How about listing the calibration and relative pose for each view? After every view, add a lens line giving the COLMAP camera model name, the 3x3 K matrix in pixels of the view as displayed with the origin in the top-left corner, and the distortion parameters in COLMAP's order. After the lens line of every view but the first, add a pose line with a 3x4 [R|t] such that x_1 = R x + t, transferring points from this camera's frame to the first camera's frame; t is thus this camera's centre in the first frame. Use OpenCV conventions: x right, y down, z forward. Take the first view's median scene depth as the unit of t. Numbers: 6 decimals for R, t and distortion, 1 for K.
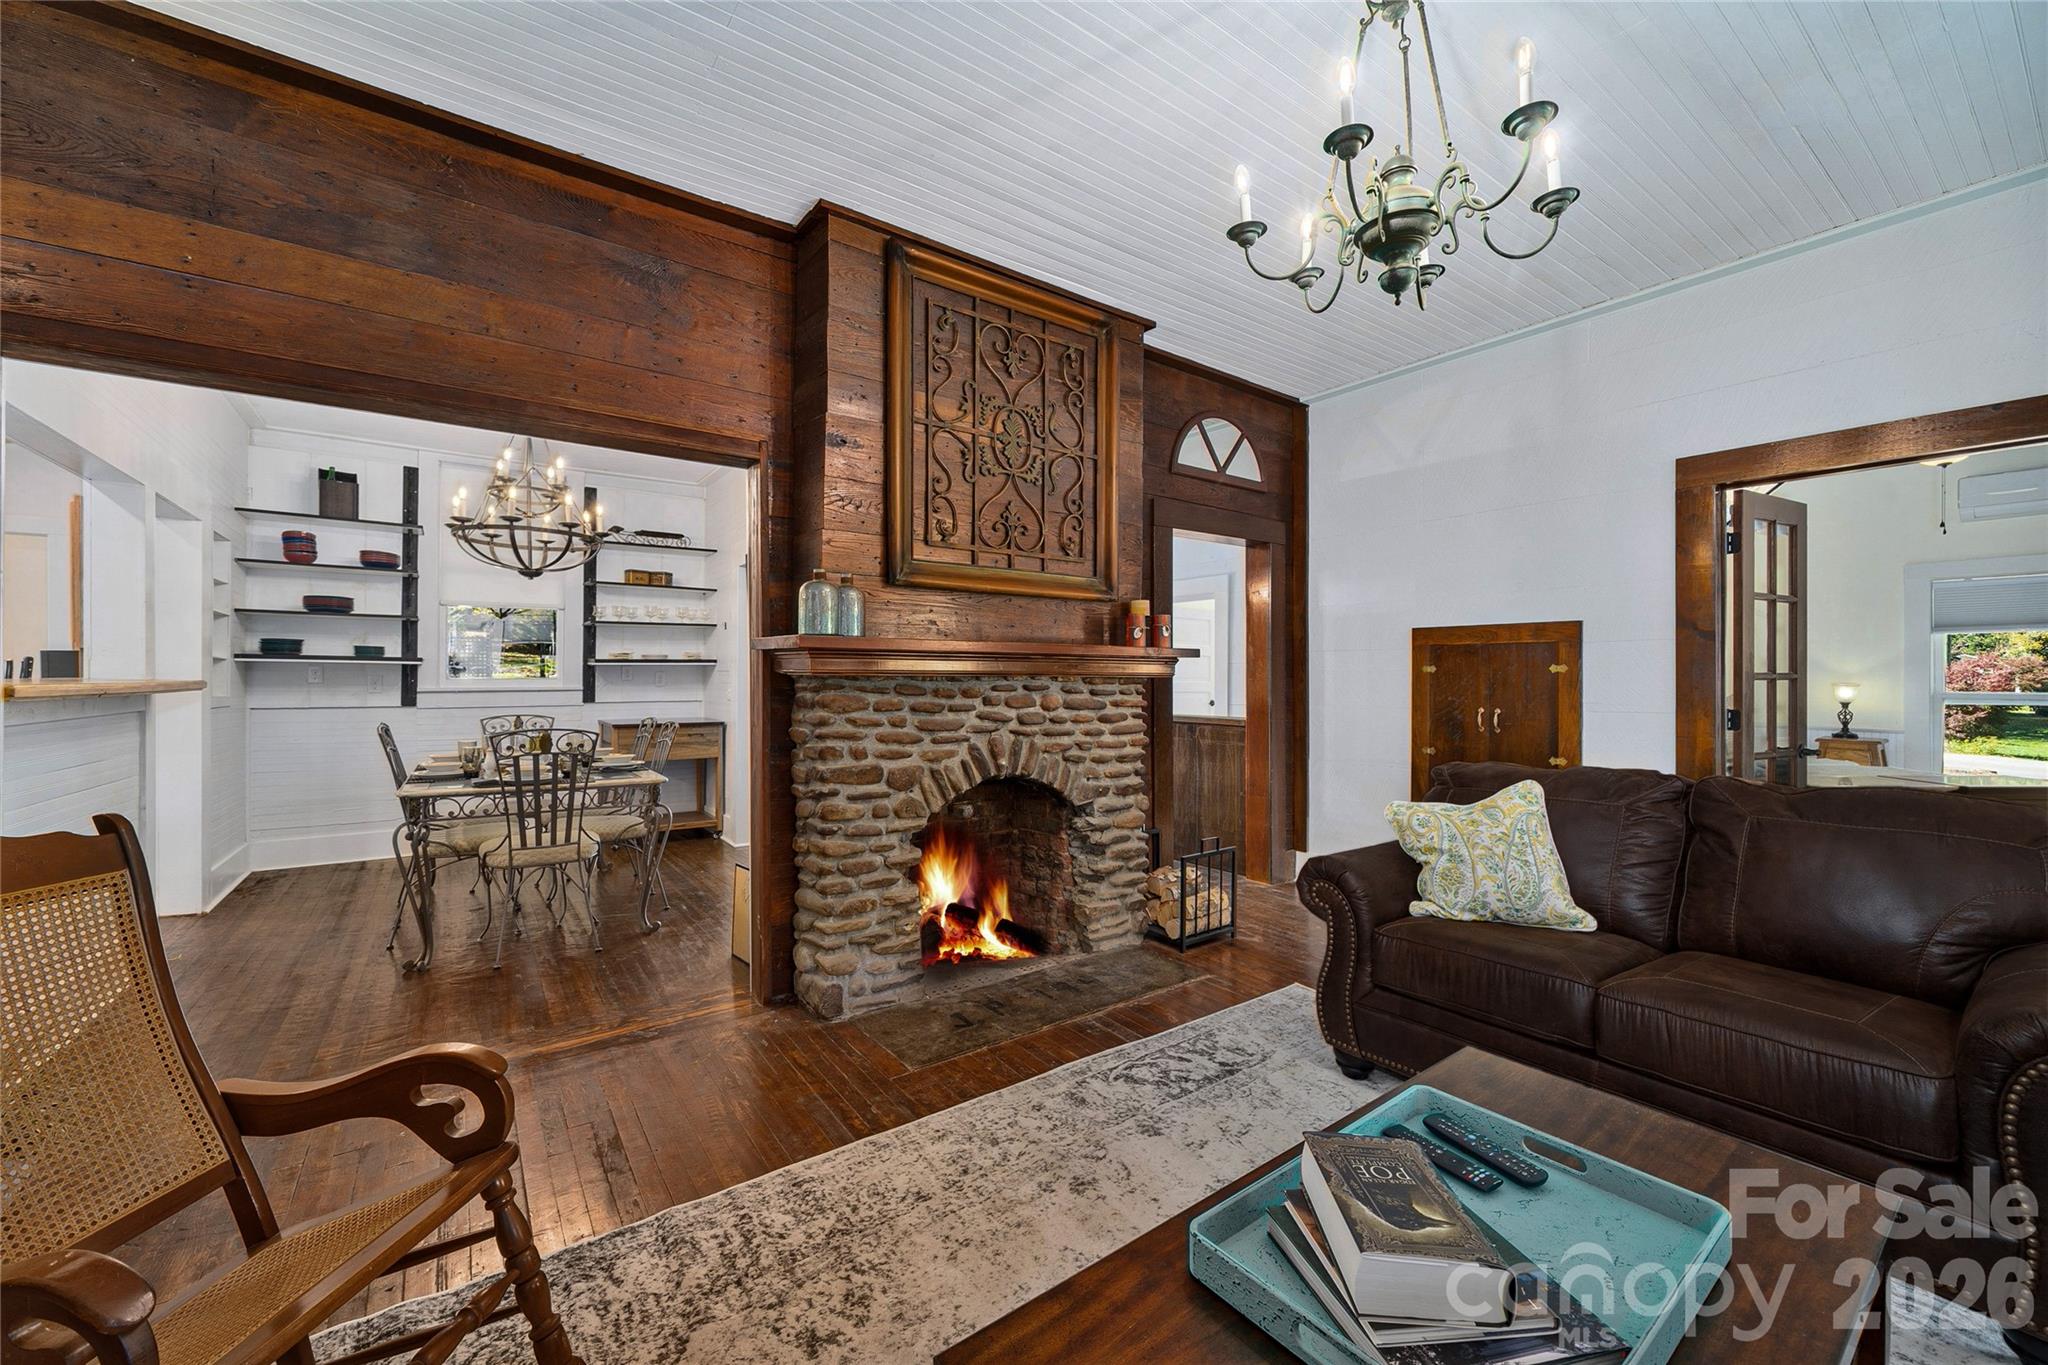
lens RADIAL K [[800.0, 0, 1020.5], [0, 800.0, 678.5], [0, 0, 1]] dist [-0.000502, -0.000131]
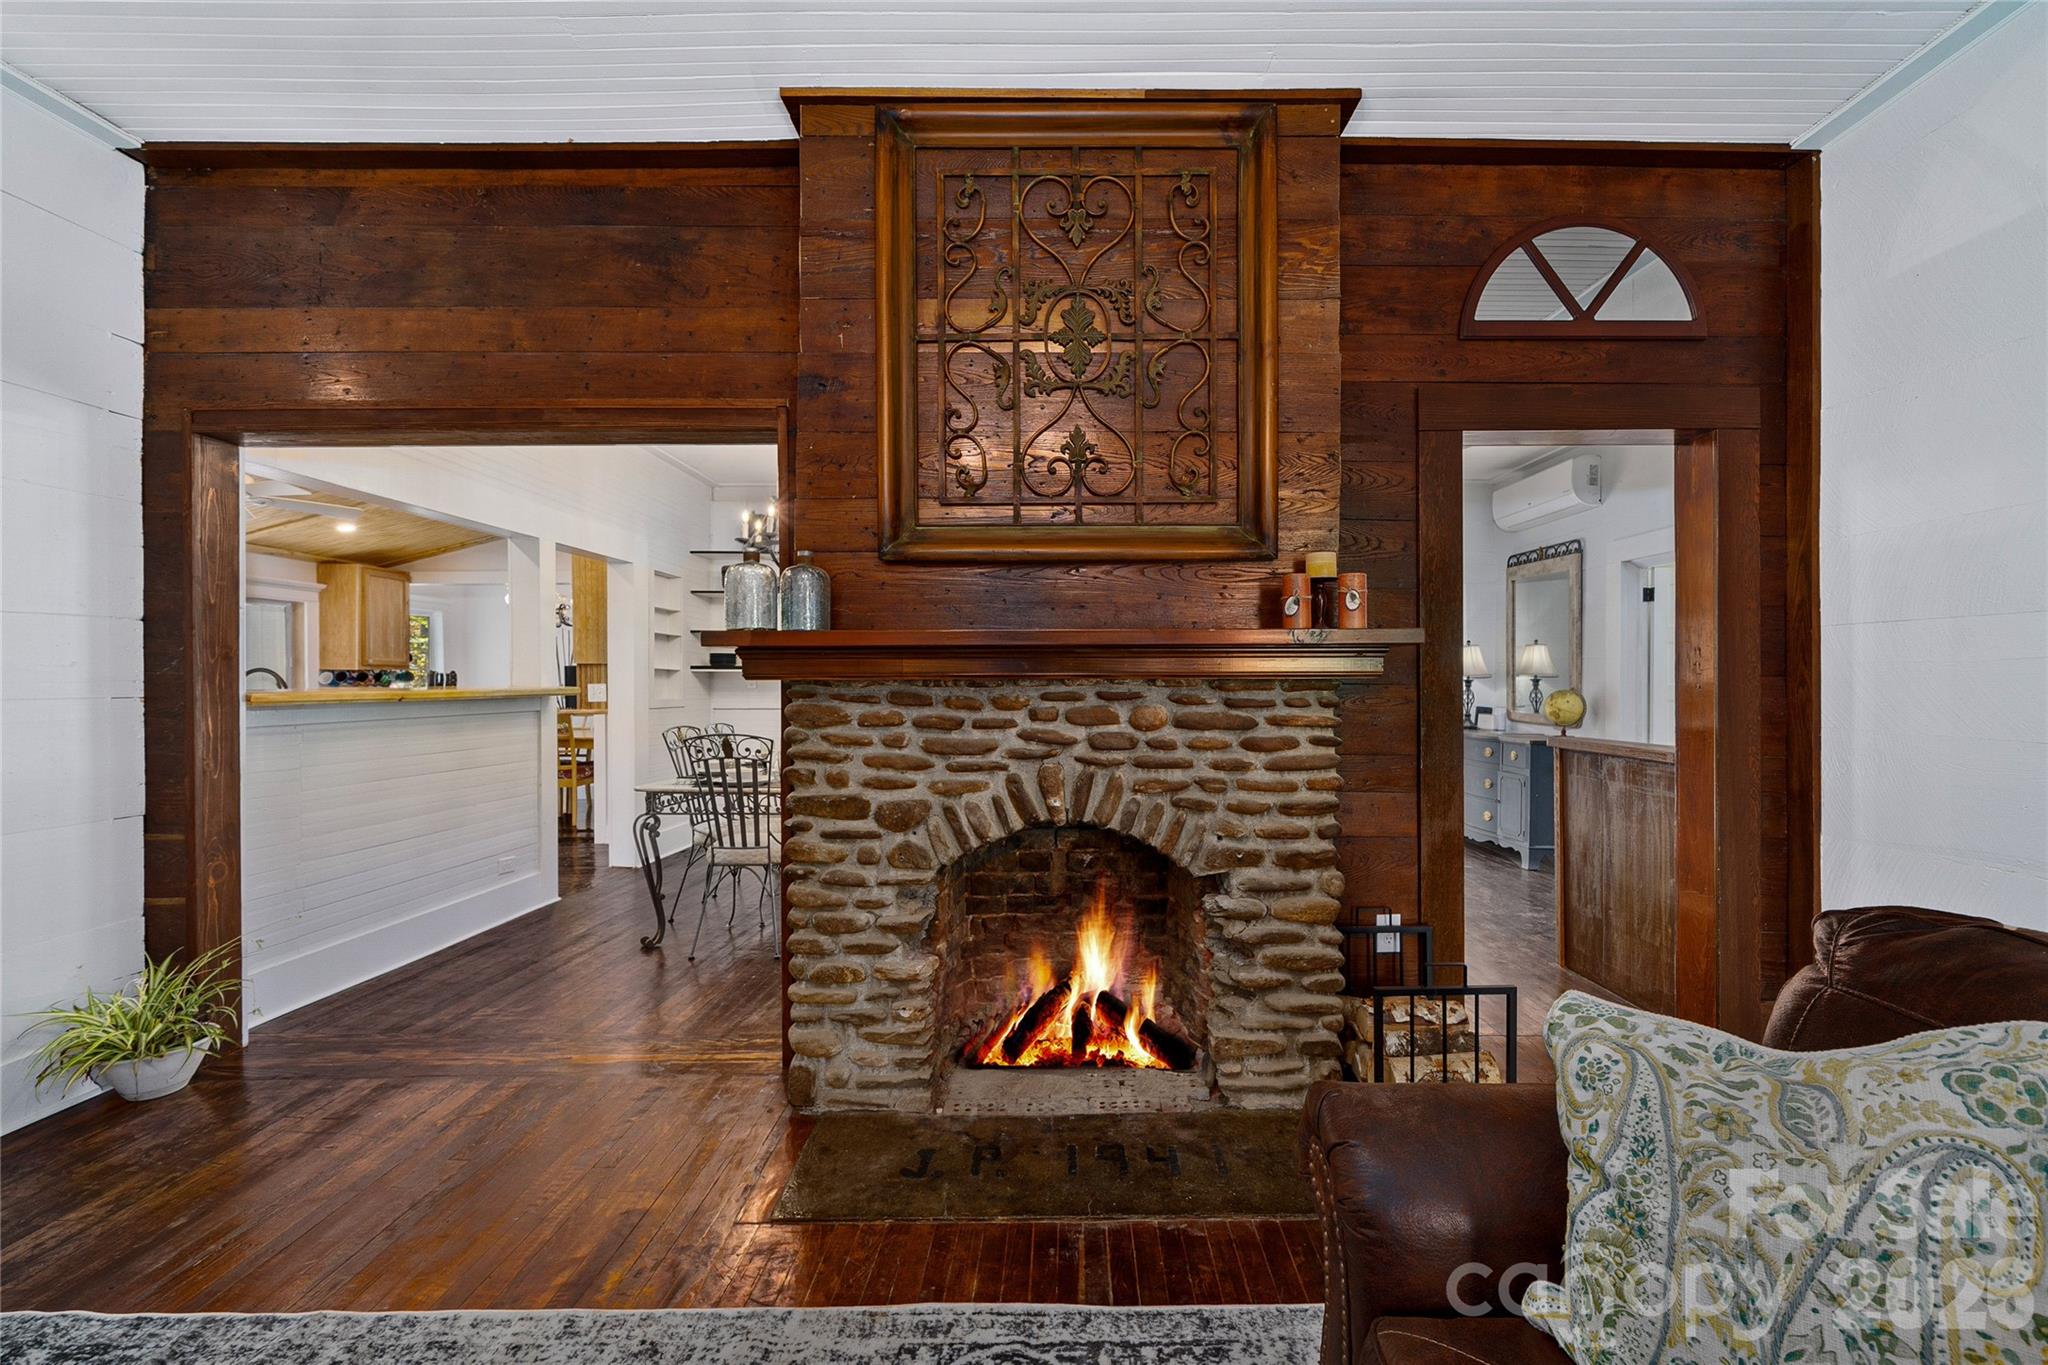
lens RADIAL K [[825.0, 0, 1033.6], [0, 825.0, 686.5], [0, 0, 1]] dist [-0.001048, -0.000167]
pose [[0.816034, -0.002764, -0.577997, 0.371688], [0.006225, 0.999973, 0.004007, 0.000542], [0.577970, -0.006868, 0.816029, 0.396509]]
